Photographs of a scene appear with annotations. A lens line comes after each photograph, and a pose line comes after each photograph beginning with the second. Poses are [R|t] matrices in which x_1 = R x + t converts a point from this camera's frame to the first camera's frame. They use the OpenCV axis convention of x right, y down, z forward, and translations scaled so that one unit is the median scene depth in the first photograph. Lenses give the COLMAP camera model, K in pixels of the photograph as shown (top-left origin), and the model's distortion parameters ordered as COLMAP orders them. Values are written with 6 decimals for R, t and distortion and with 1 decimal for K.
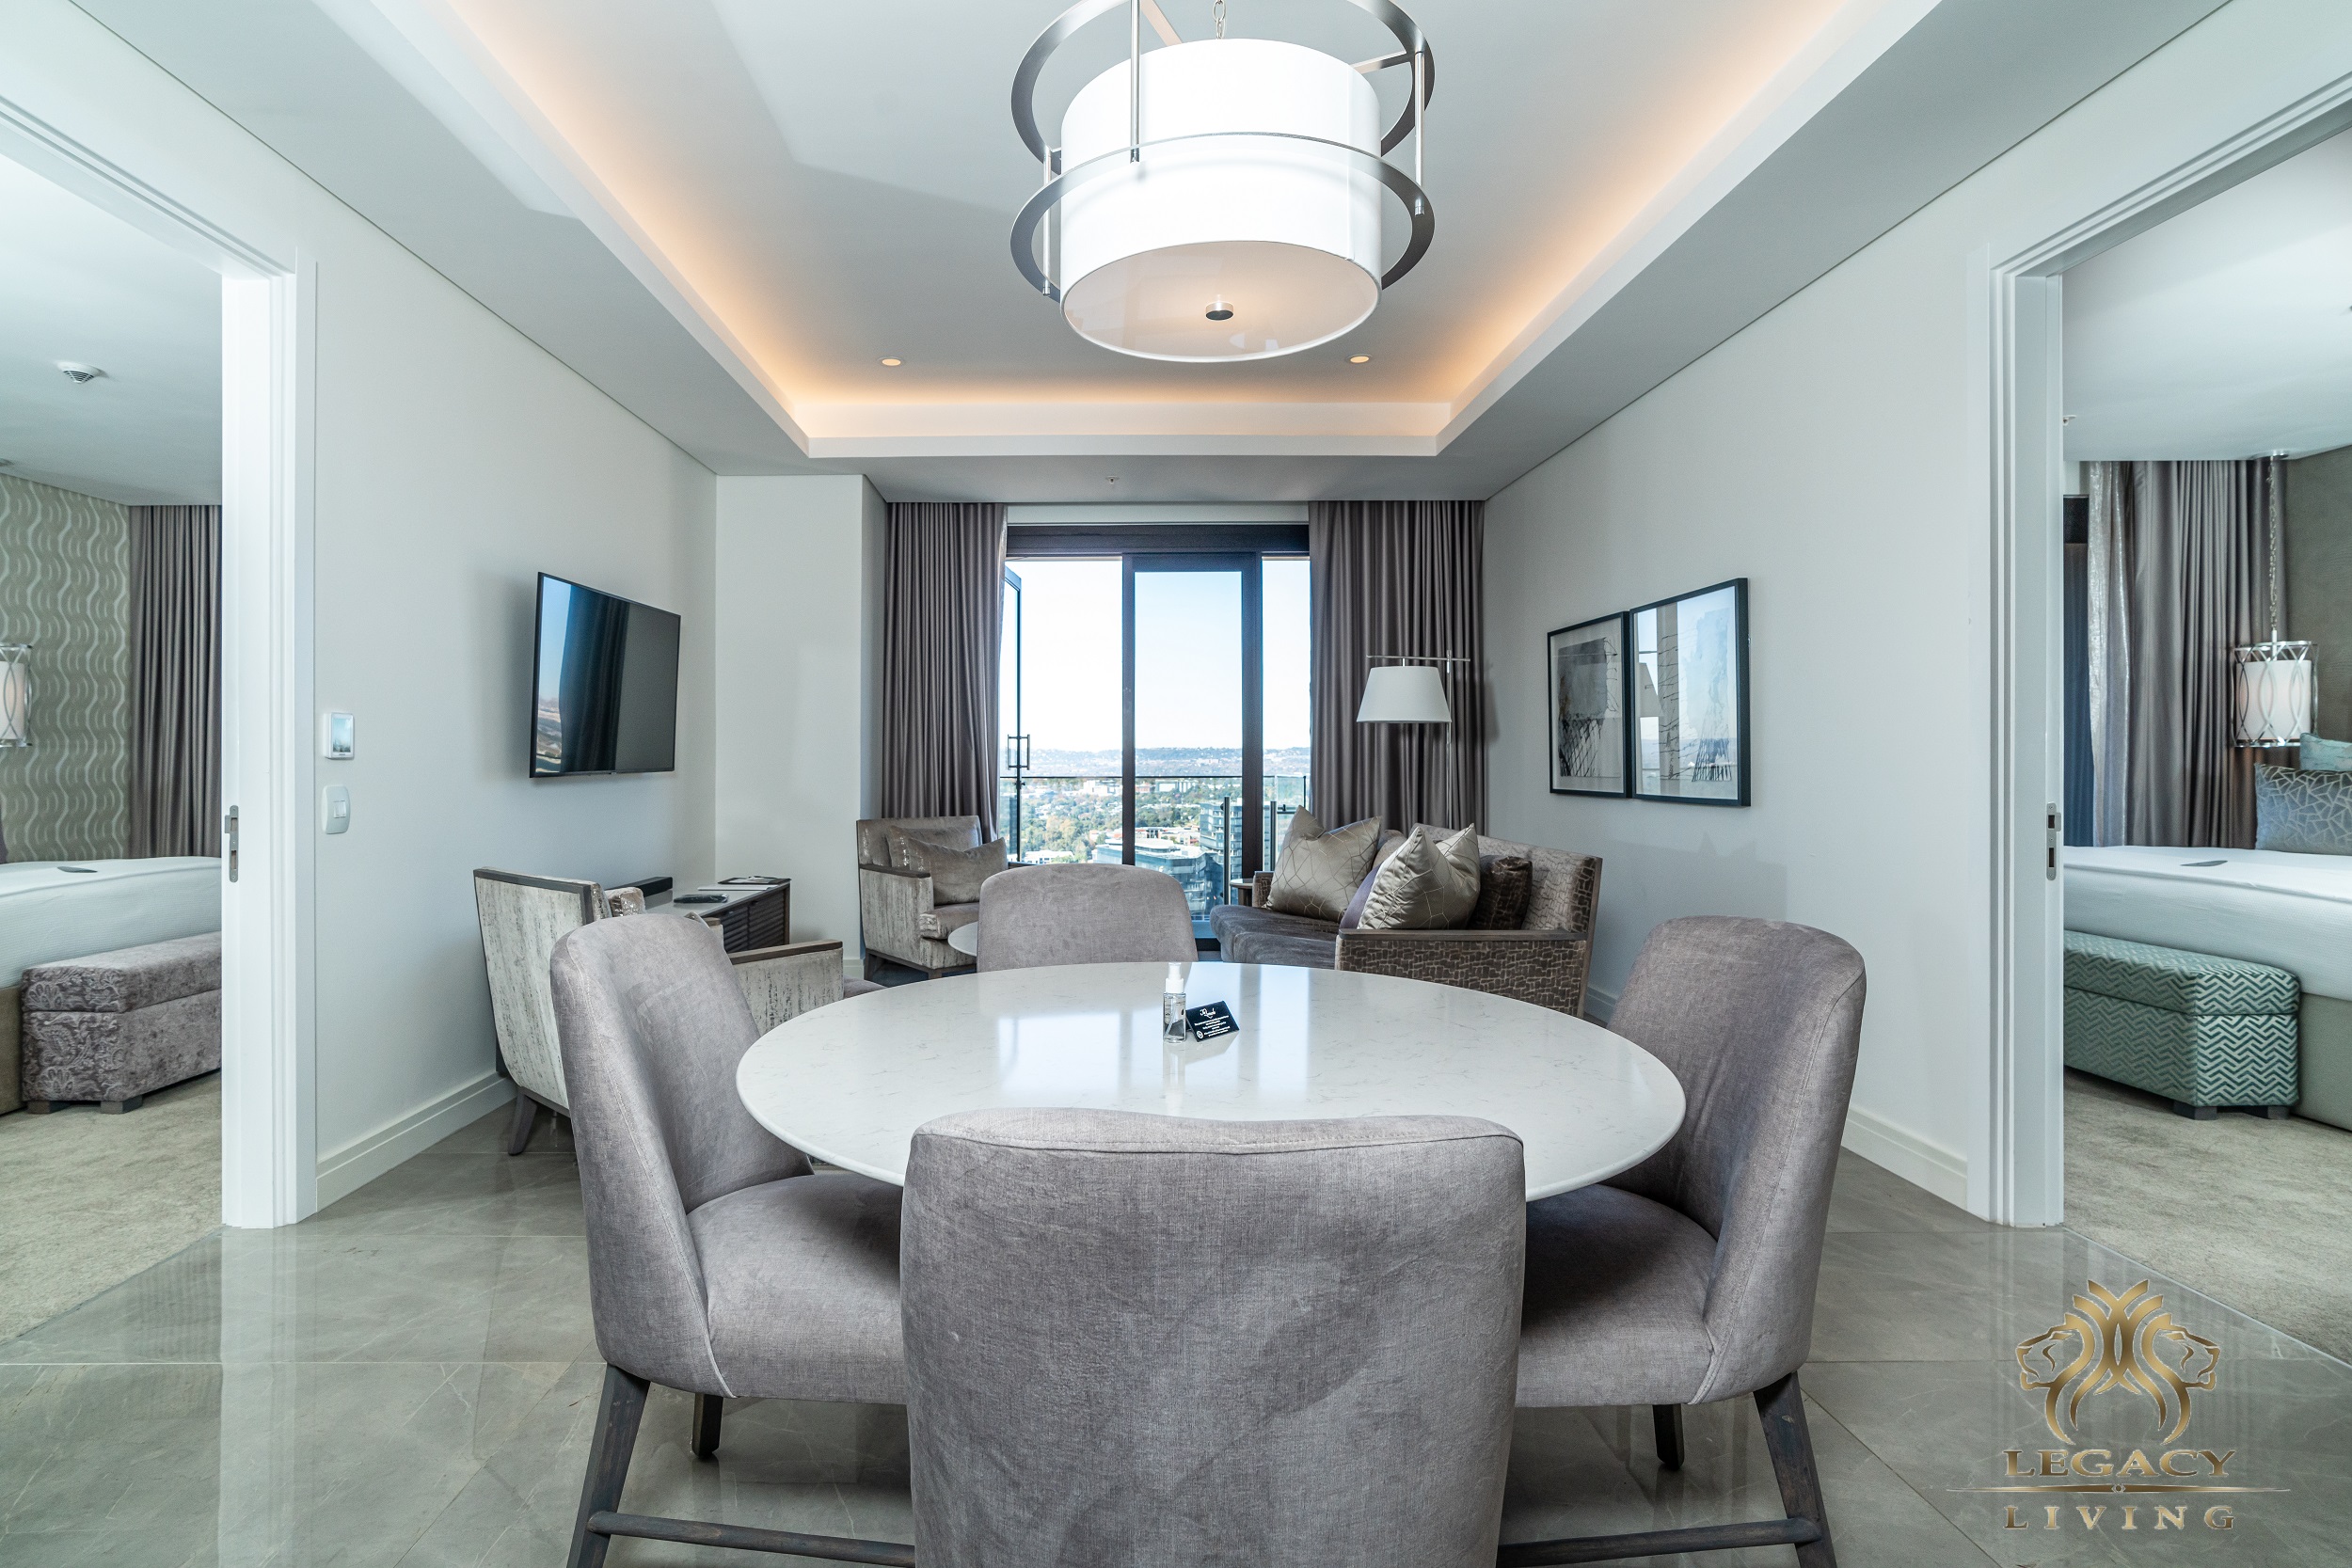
lens RADIAL K [[1188.1, 0, 1176.0], [0, 1188.1, 784.0], [0, 0, 1]] dist [-0.003232, -0.000229]
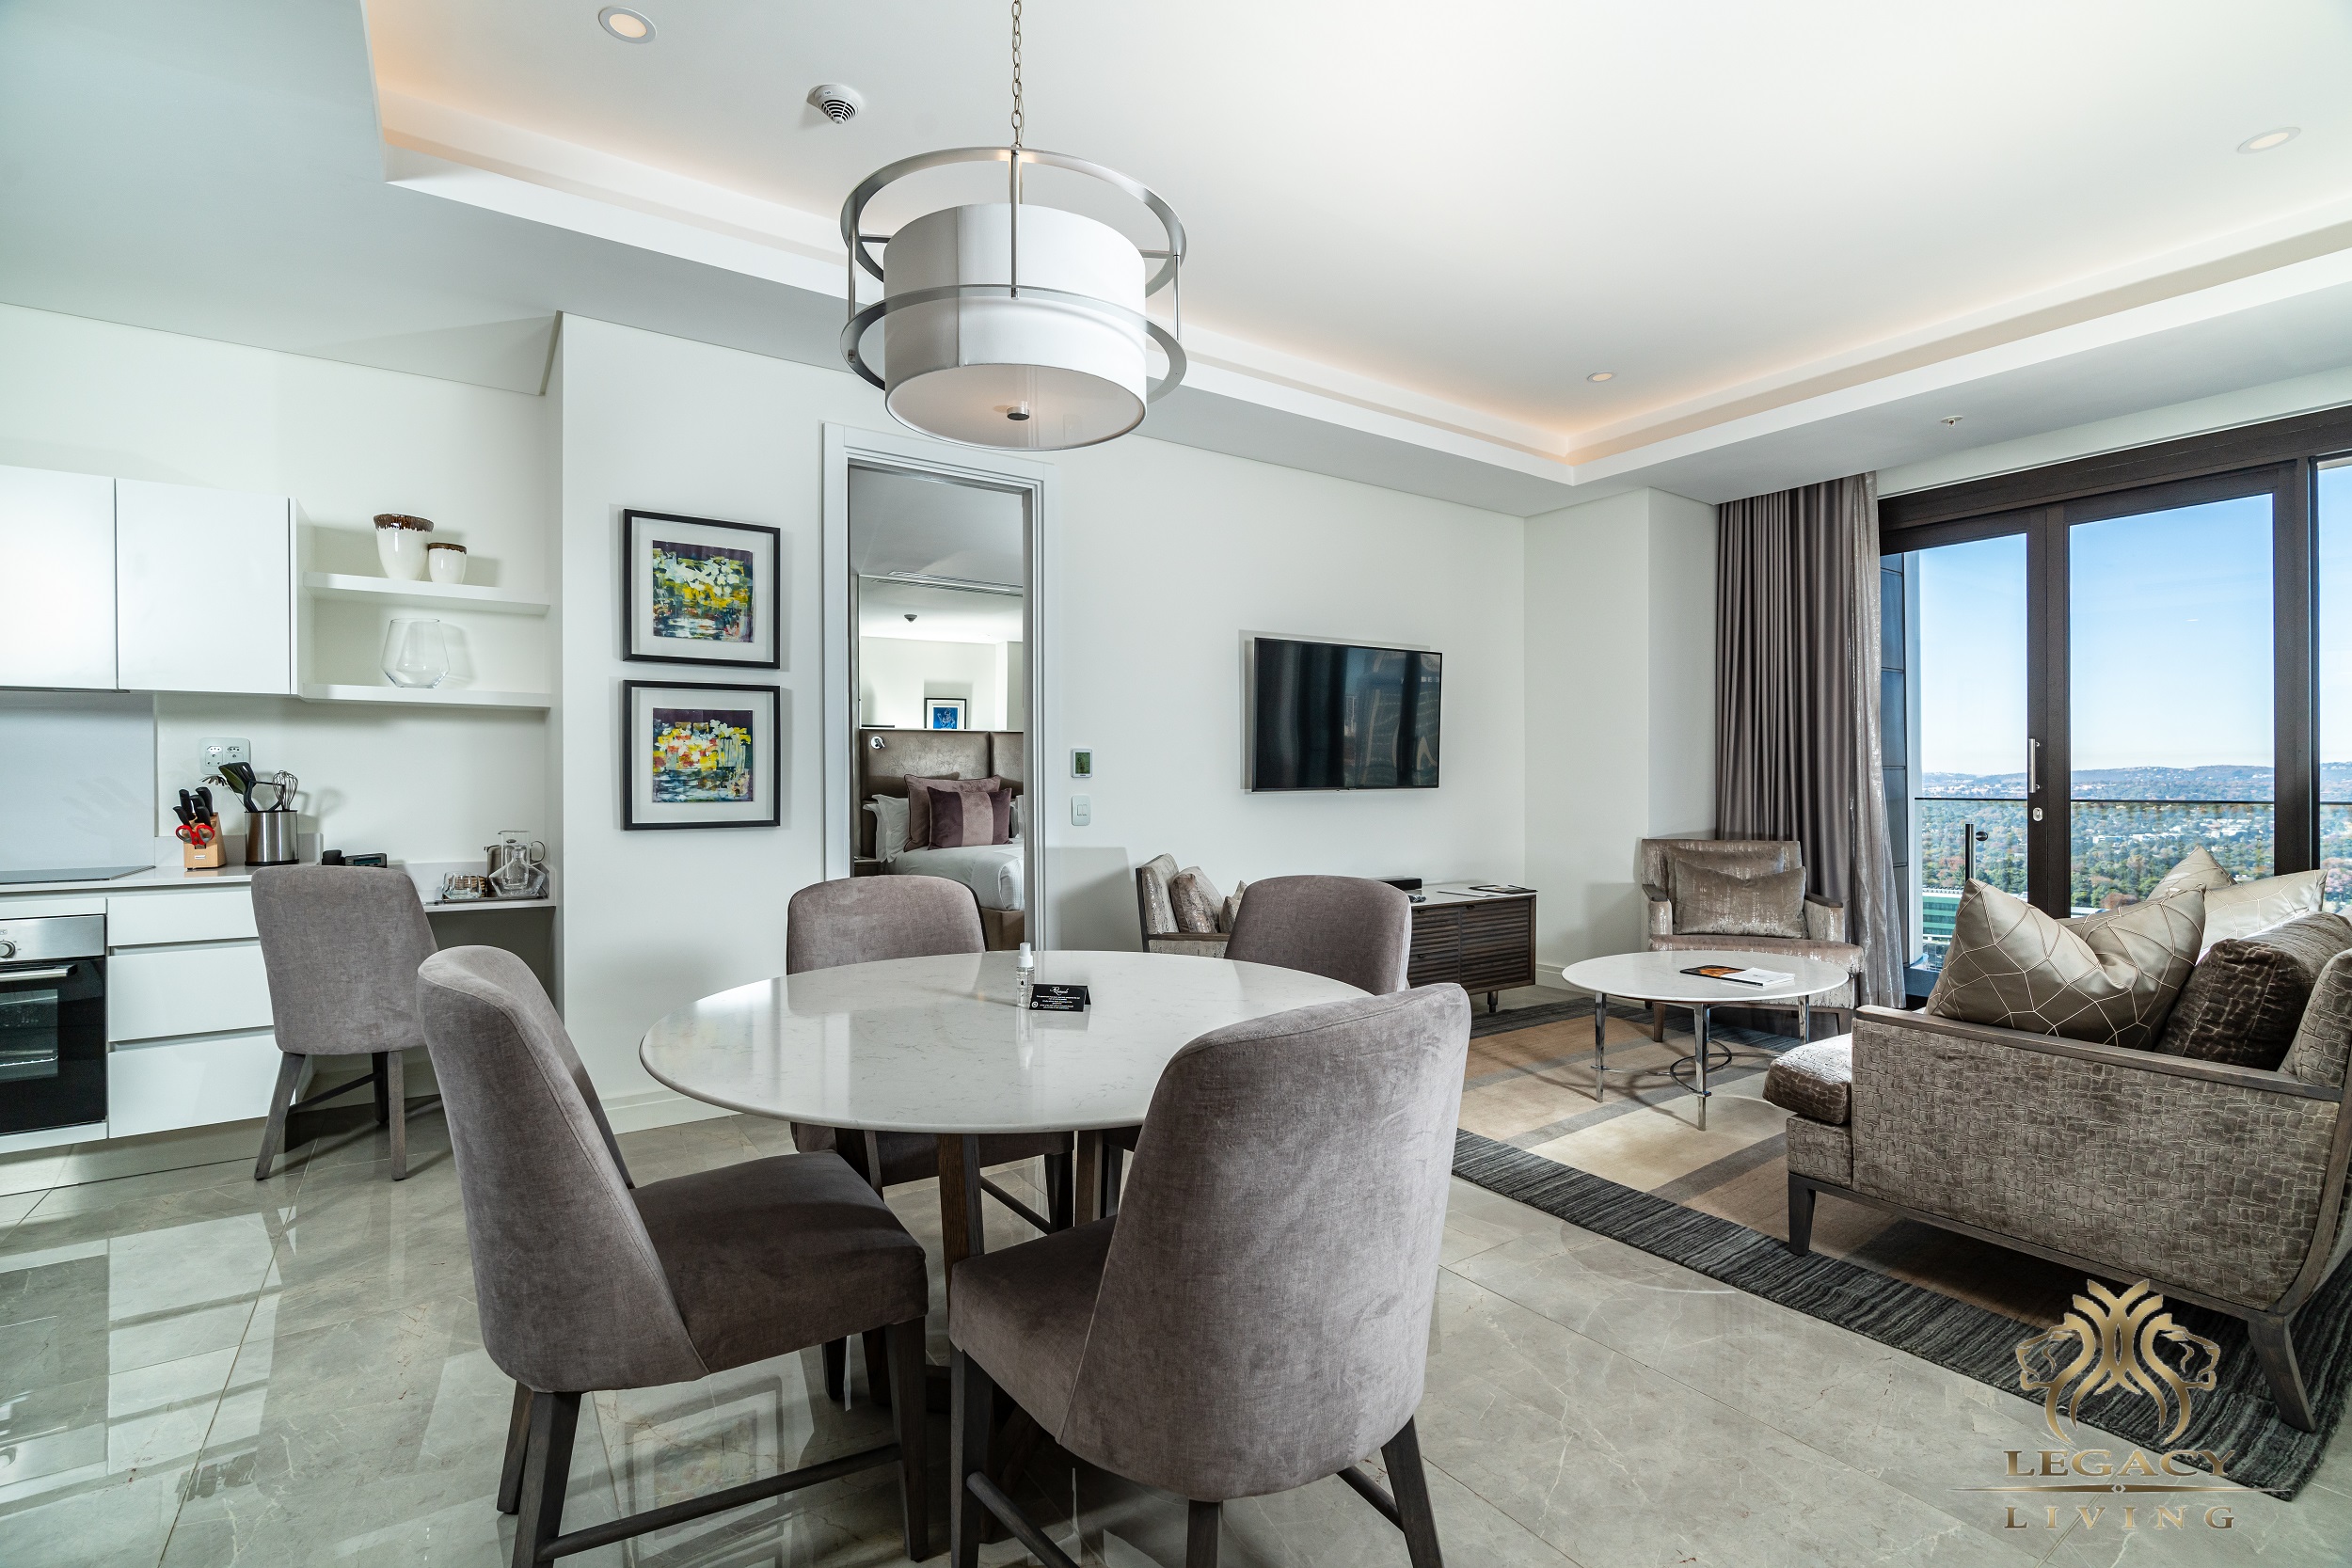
lens RADIAL K [[1188.1, 0, 1176.0], [0, 1188.1, 784.0], [0, 0, 1]] dist [-0.003232, -0.000229]
pose [[0.547393, 0.003229, -0.836869, 0.283895], [-0.016088, 0.999848, -0.006665, -0.001931], [0.836721, 0.017112, 0.547362, 0.116494]]
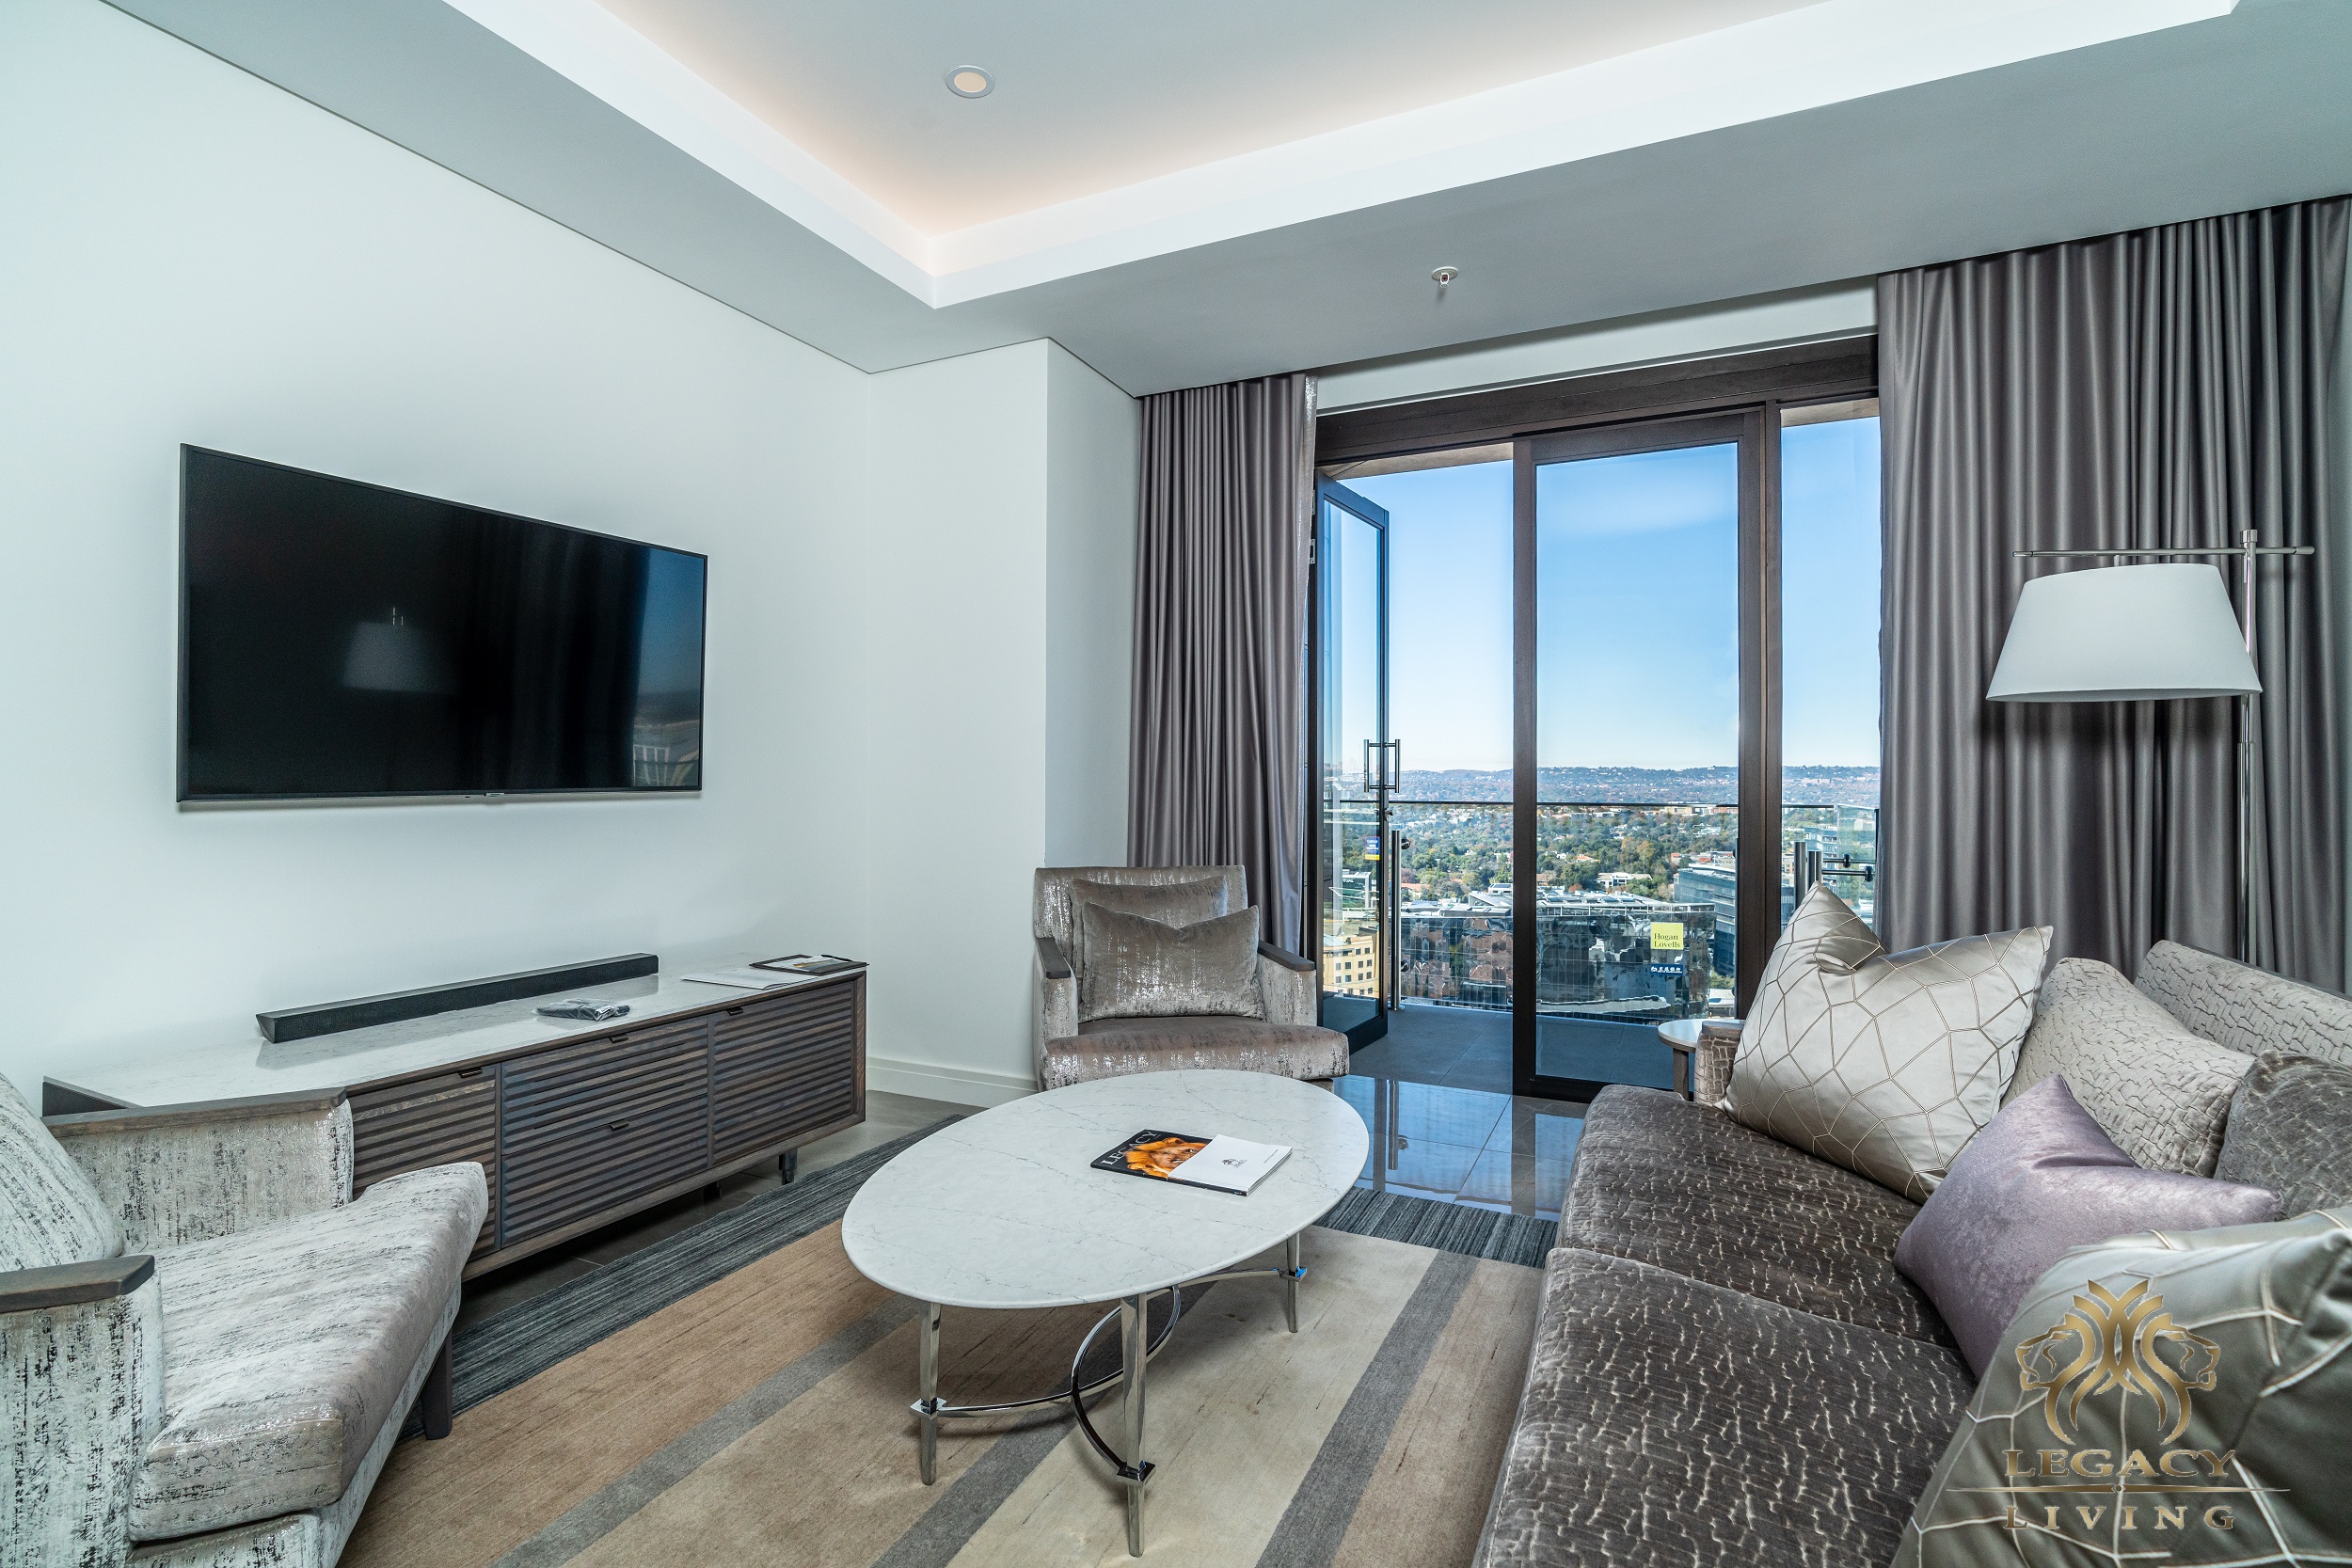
lens RADIAL K [[1088.2, 0, 1176.0], [0, 1088.2, 784.0], [0, 0, 1]] dist [0.006342, 0.000127]
pose [[0.873263, 0.005058, -0.487224, 0.076041], [-0.012679, 0.999843, -0.012346, -0.007862], [0.487085, 0.016959, 0.873190, 0.424922]]
